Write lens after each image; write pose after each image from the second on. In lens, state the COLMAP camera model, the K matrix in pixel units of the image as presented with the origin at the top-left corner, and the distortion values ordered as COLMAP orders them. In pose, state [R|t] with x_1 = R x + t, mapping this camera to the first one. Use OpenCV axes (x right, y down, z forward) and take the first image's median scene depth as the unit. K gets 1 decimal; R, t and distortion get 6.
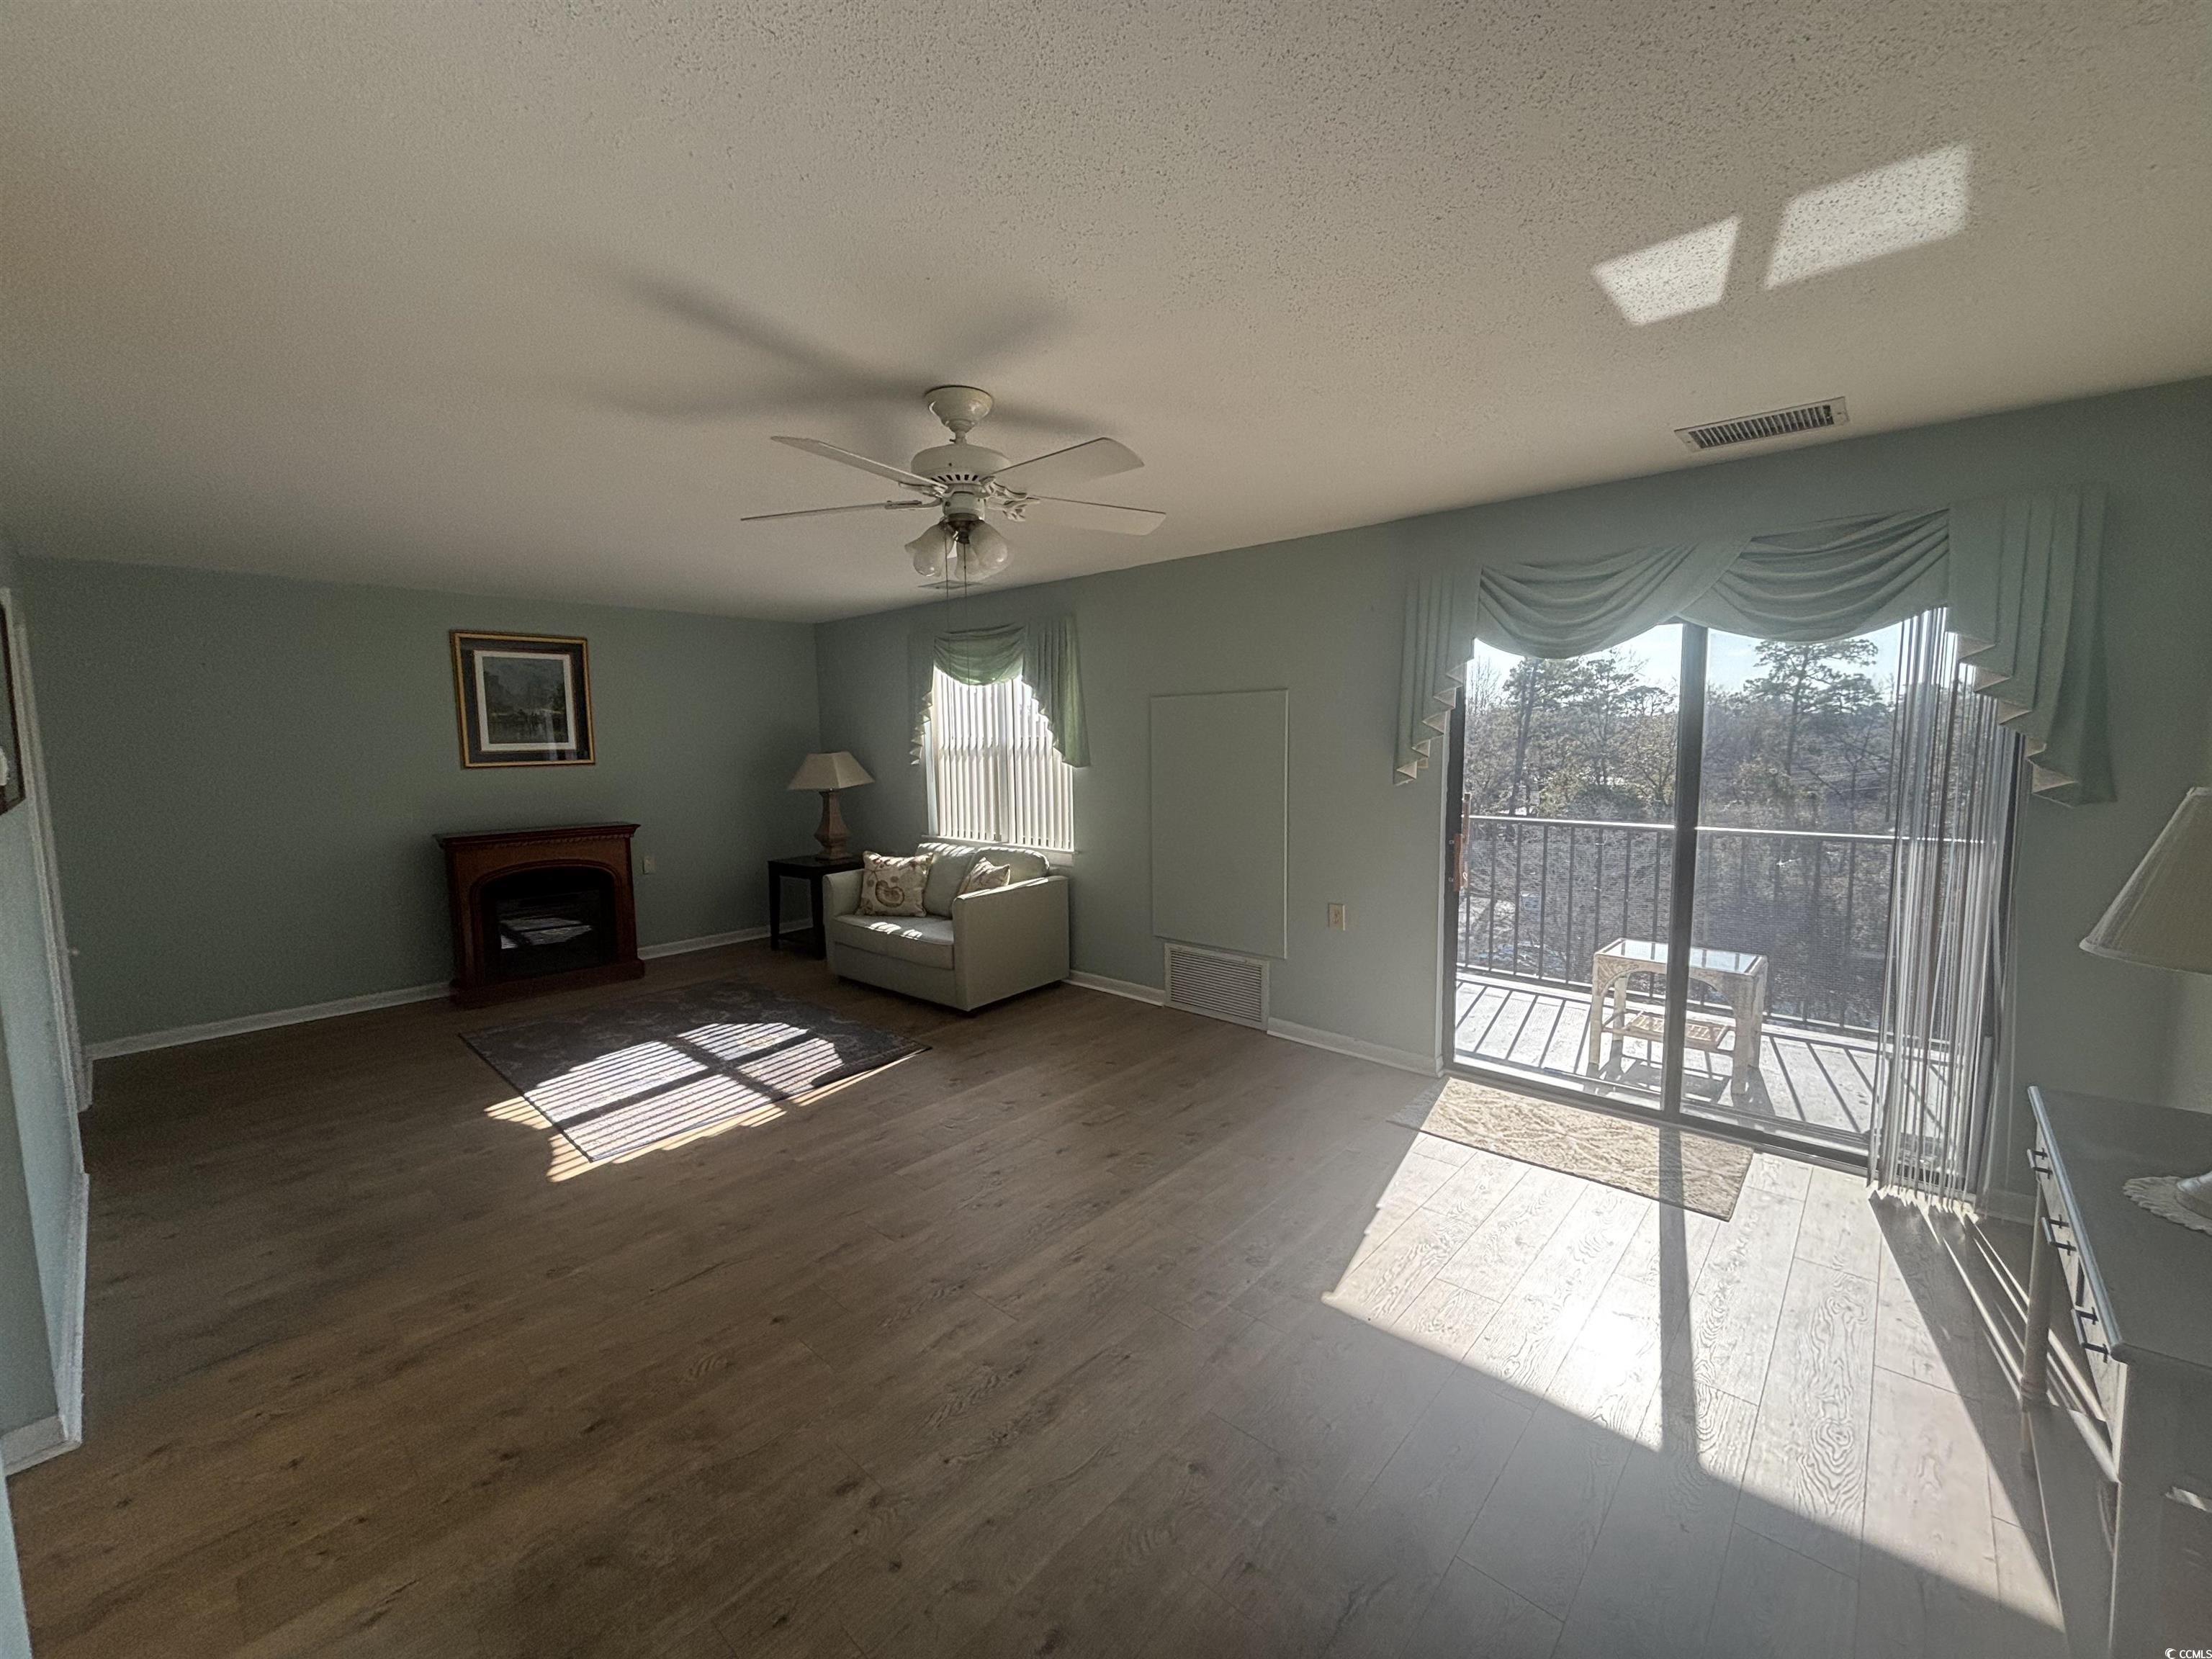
lens RADIAL K [[885.7, 0, 1098.4], [0, 885.7, 821.9], [0, 0, 1]] dist [-0.003656, 0.000301]
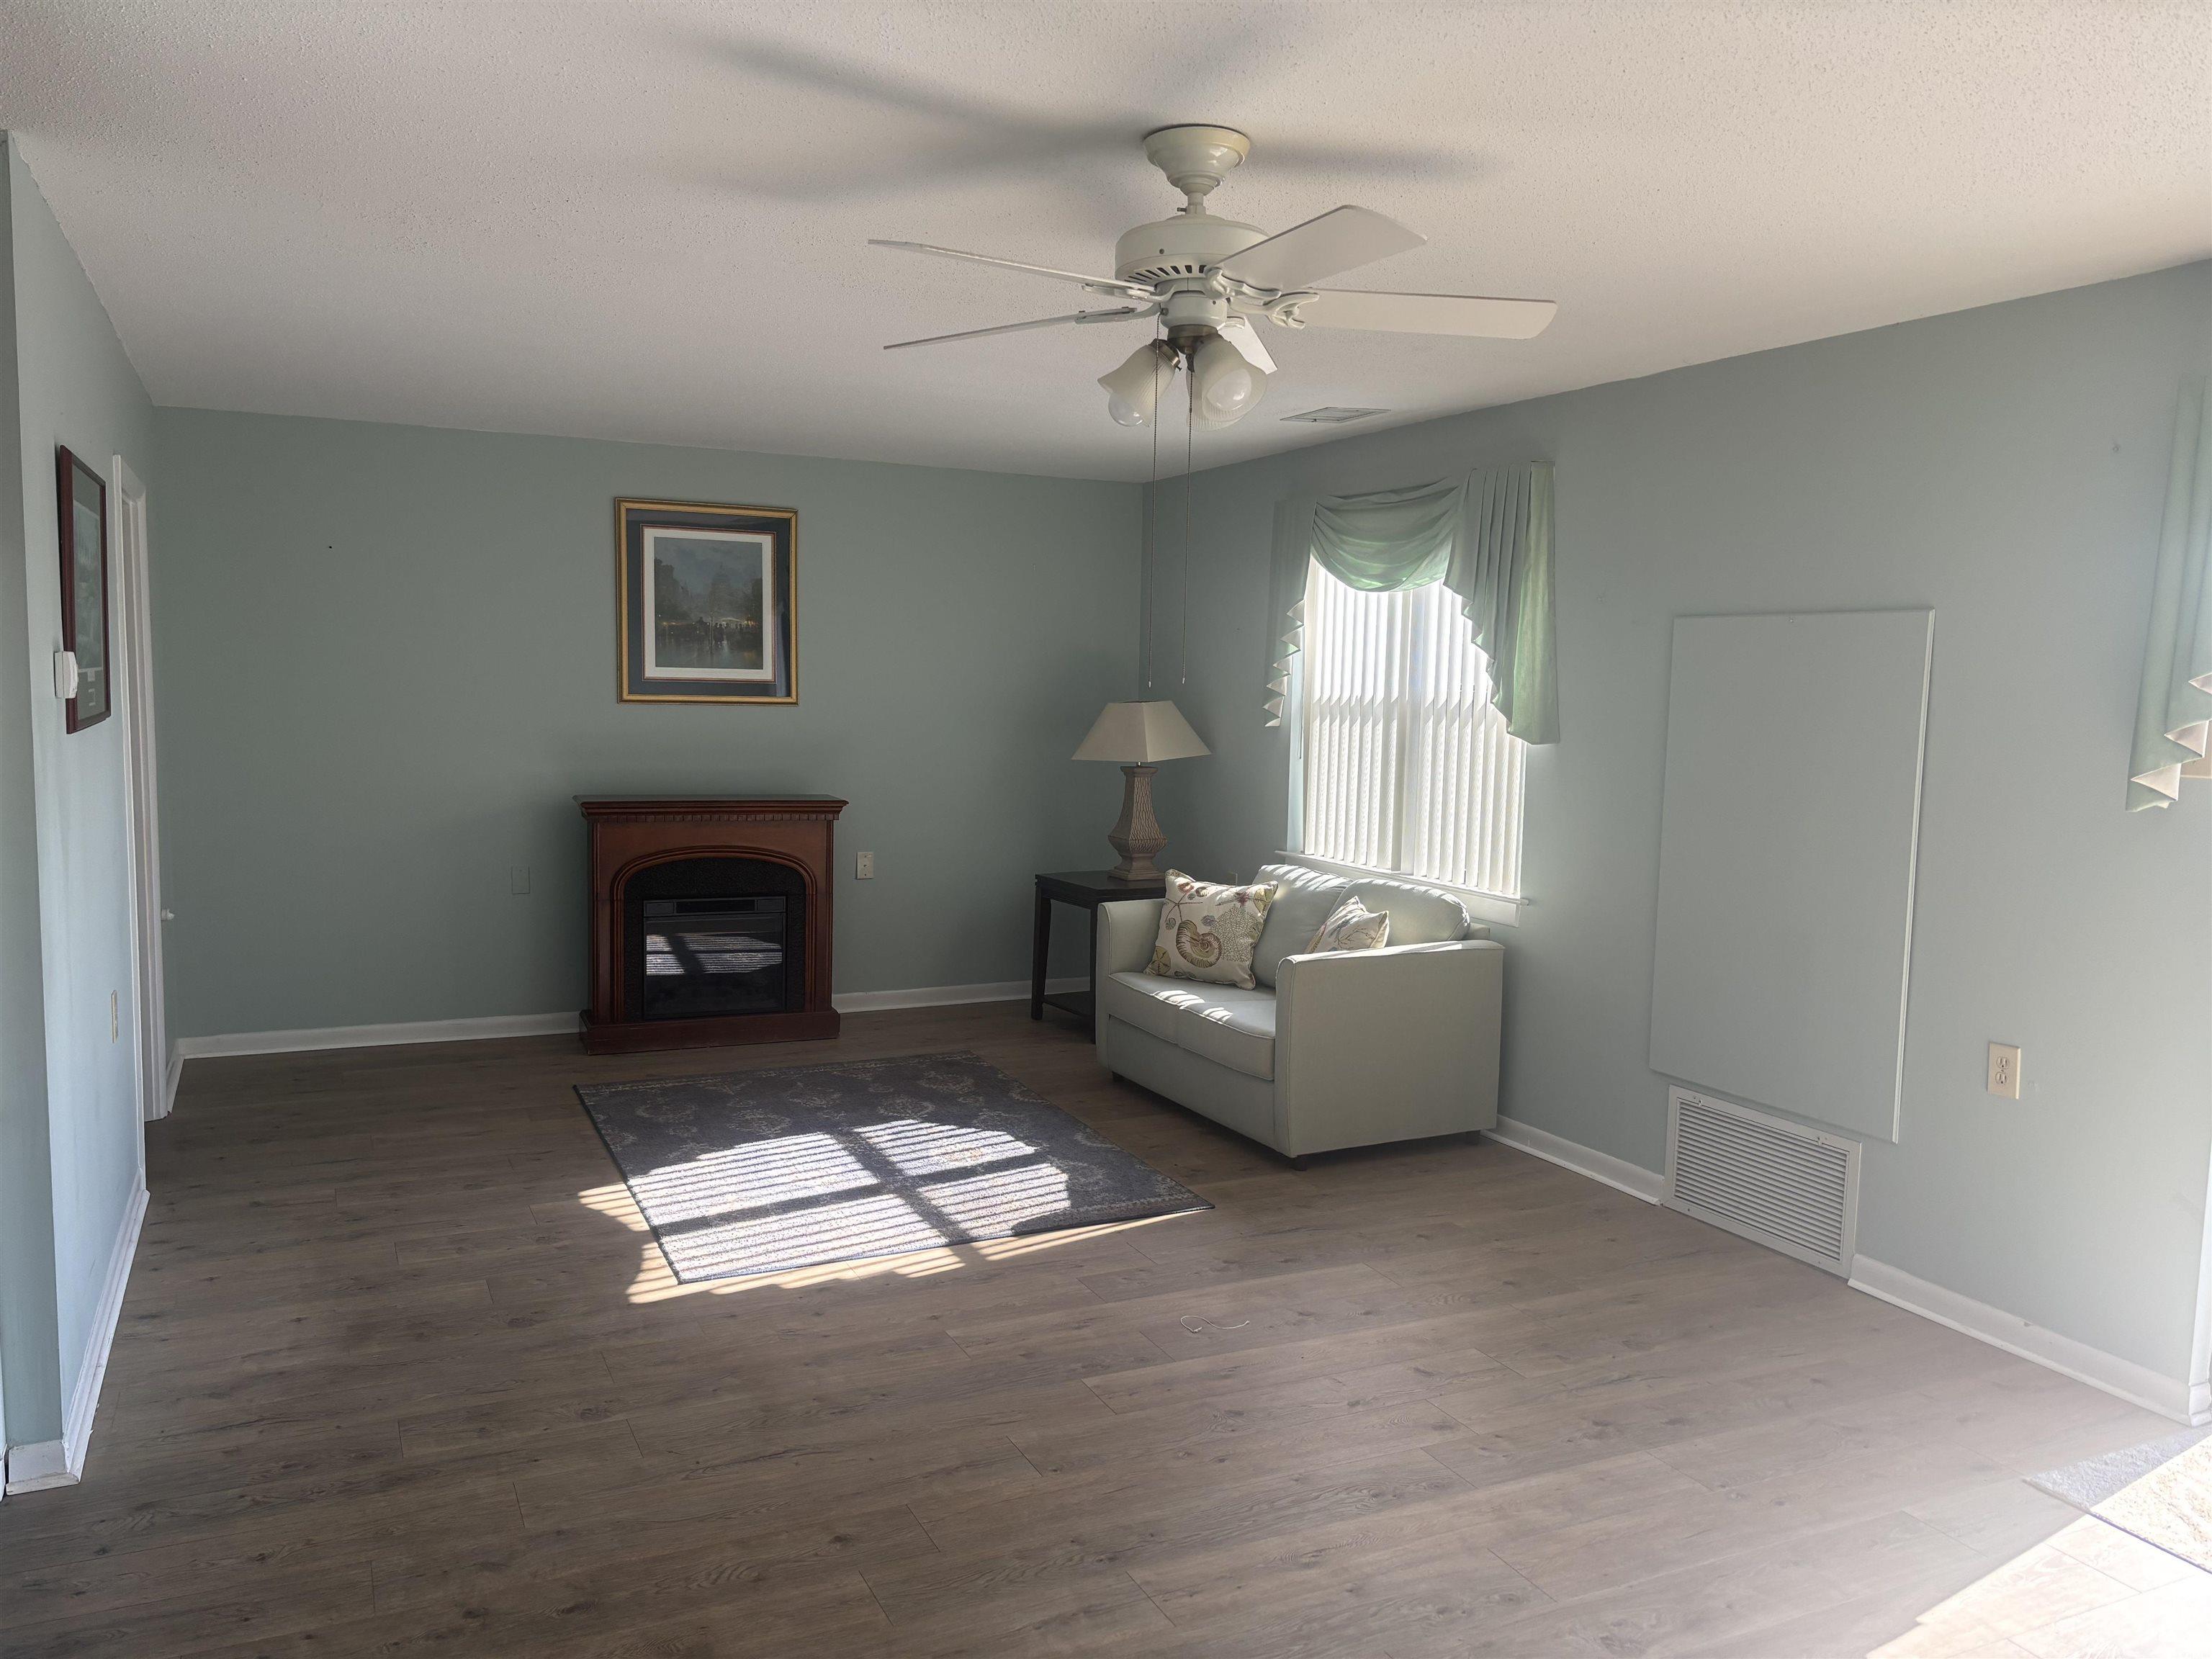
lens RADIAL K [[1663.3, 0, 1107.9], [0, 1663.3, 838.3], [0, 0, 1]] dist [0.043073, -0.047766]
pose [[0.924408, 0.070892, -0.374758, 0.146215], [-0.071202, 0.997377, 0.013037, 0.001032], [0.374699, 0.014632, 0.927031, -0.060810]]
